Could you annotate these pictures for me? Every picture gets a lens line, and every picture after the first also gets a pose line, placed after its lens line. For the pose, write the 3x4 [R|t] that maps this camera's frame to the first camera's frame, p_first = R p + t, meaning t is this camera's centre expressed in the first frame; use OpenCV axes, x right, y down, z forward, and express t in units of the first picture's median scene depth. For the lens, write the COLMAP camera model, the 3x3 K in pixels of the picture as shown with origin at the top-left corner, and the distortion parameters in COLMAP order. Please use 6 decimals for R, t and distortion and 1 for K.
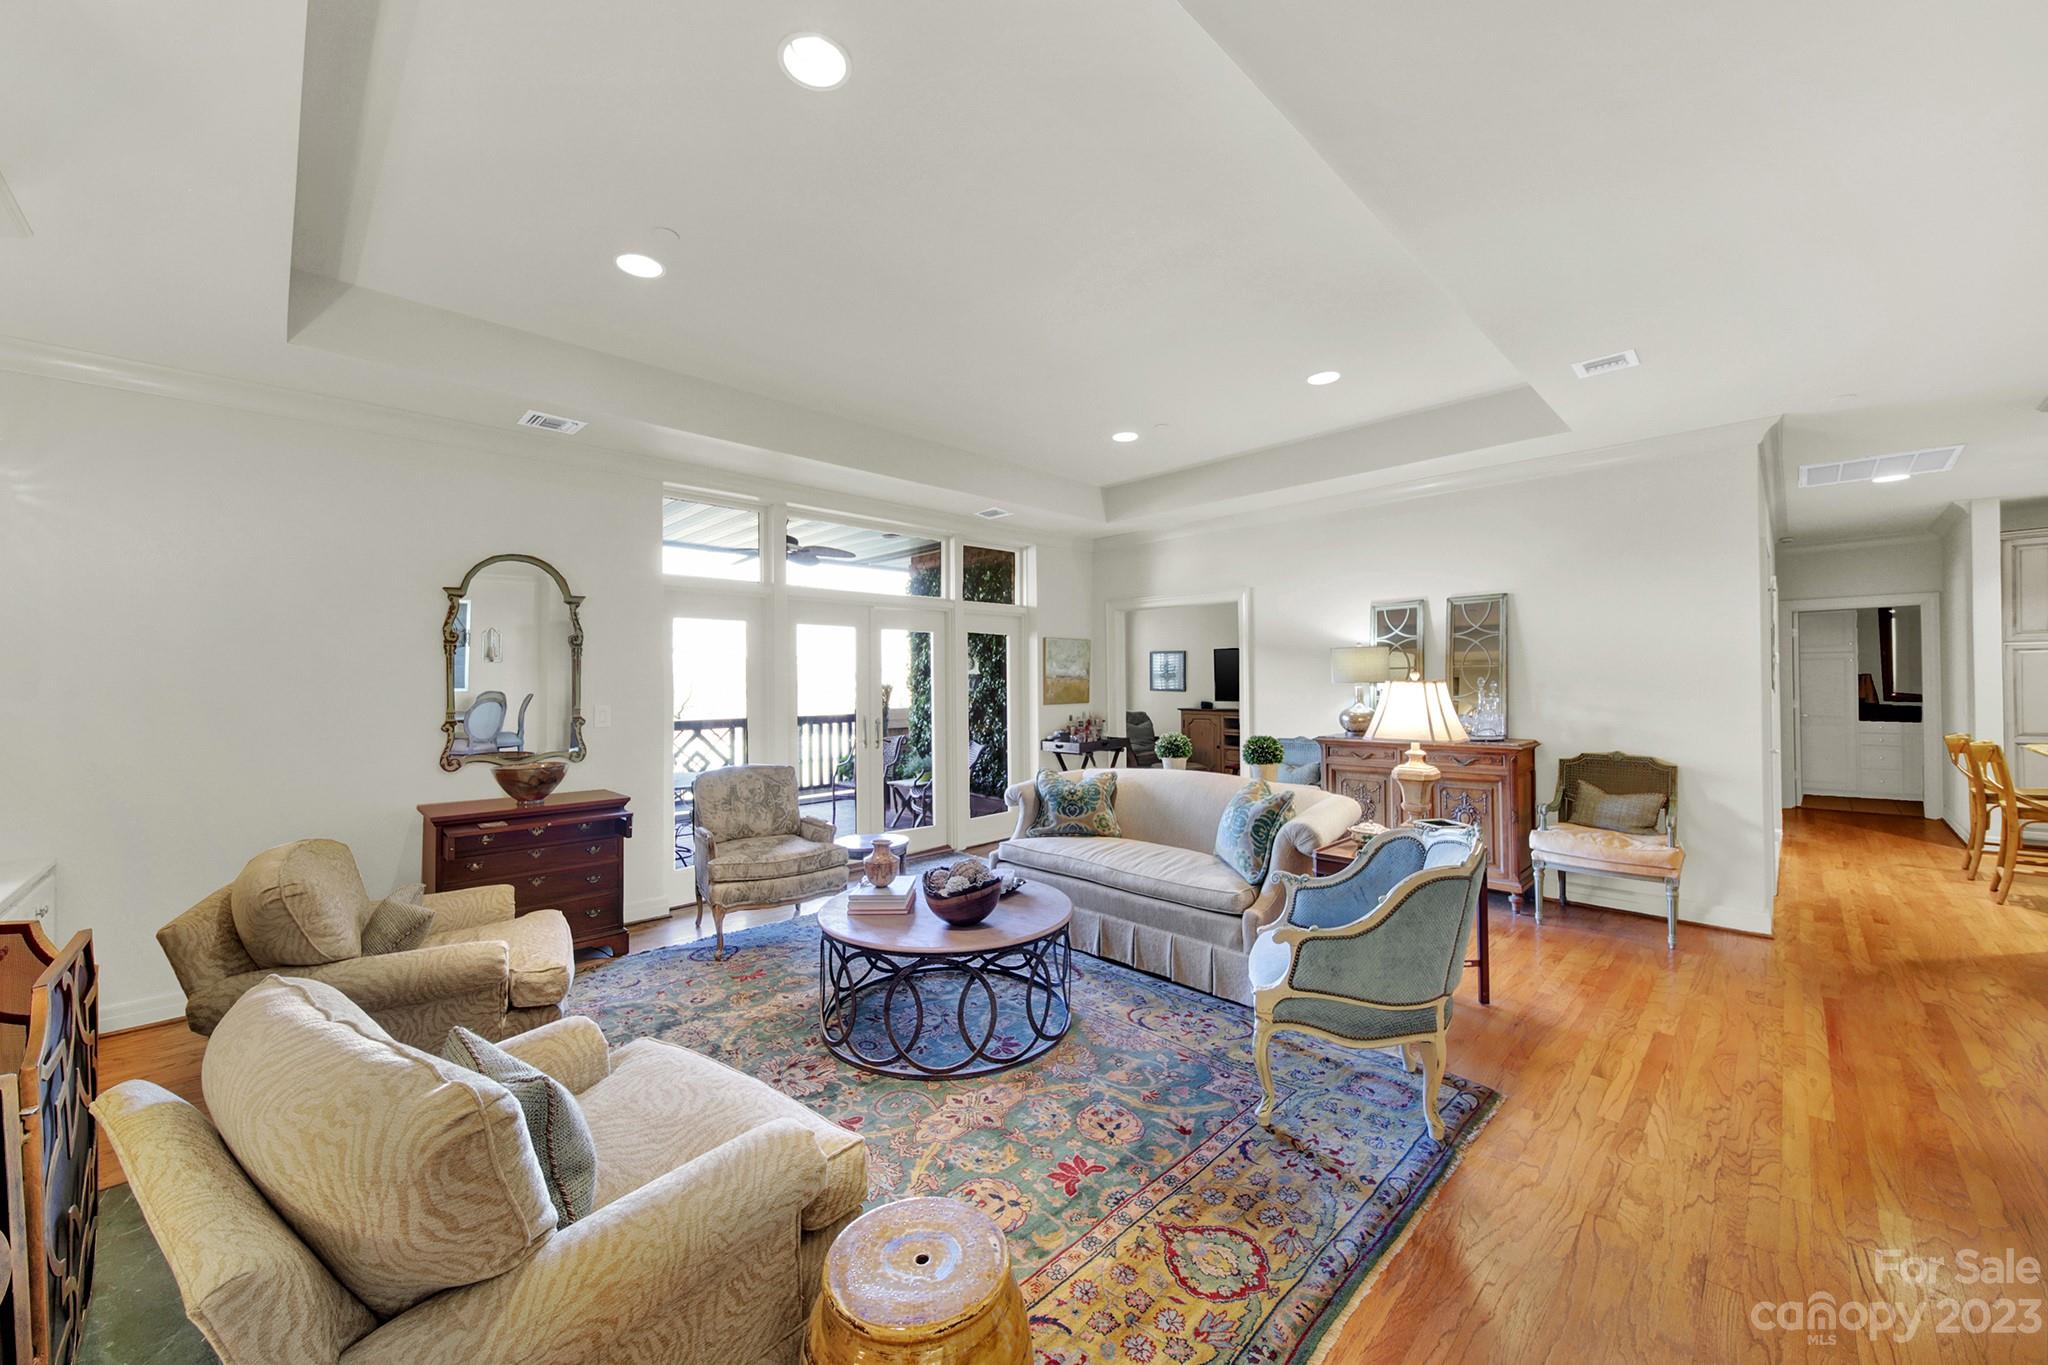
lens RADIAL K [[765.6, 0, 1005.3], [0, 765.6, 680.2], [0, 0, 1]] dist [-0.001436, -0.001005]
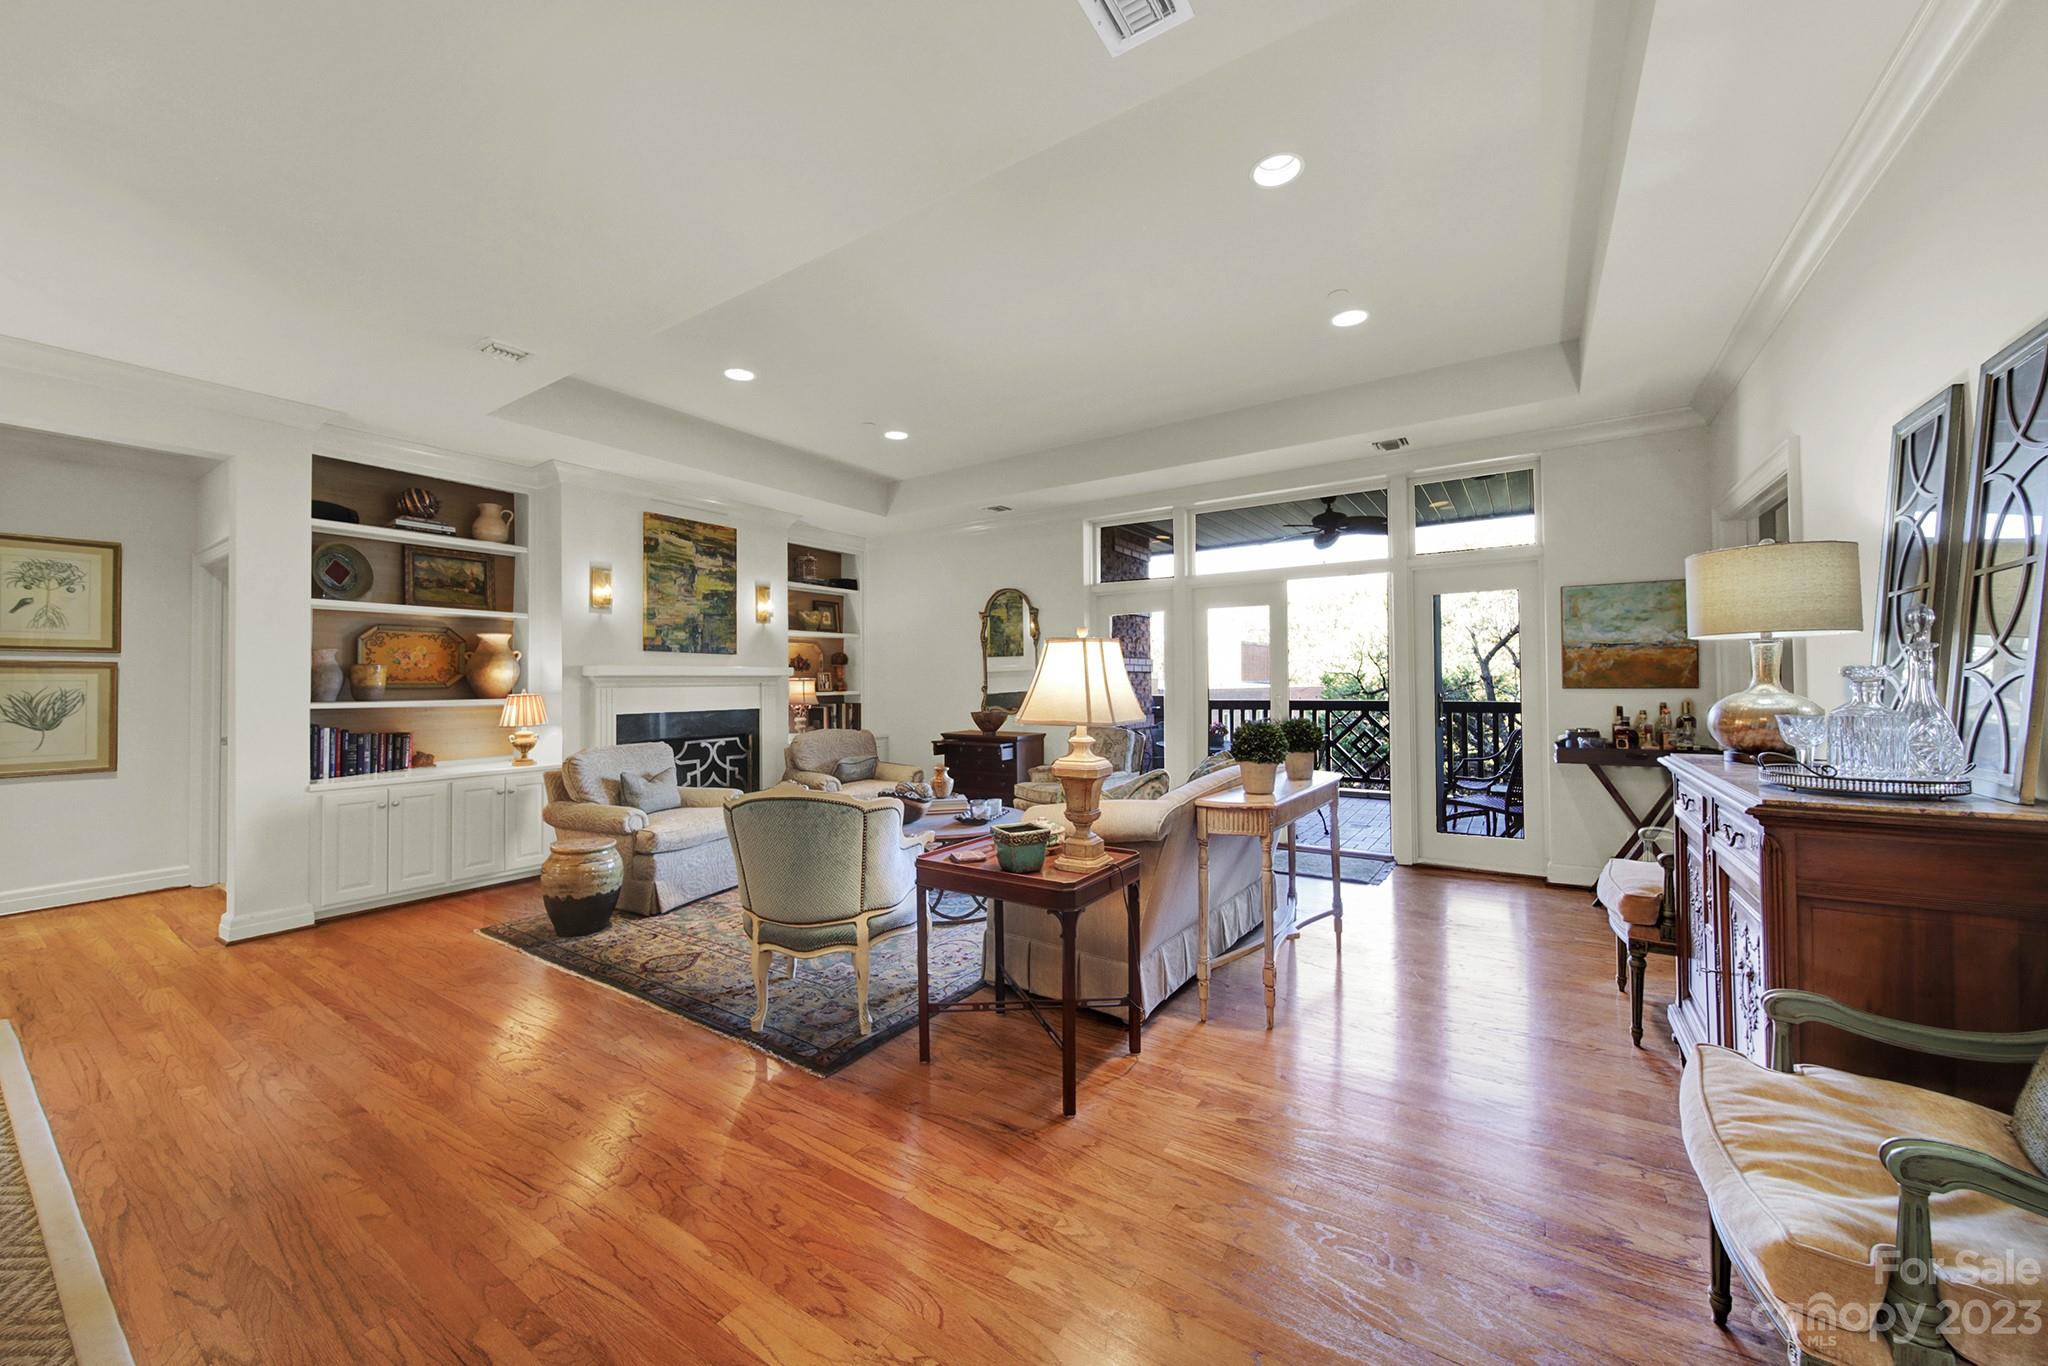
lens RADIAL K [[765.6, 0, 1012.1], [0, 765.6, 670.5], [0, 0, 1]] dist [-0.001436, -0.001005]
pose [[0.202083, -0.009387, -0.979323, 1.236935], [0.008085, 0.999936, -0.007917, 0.035211], [0.979335, -0.006318, 0.202146, 0.784592]]
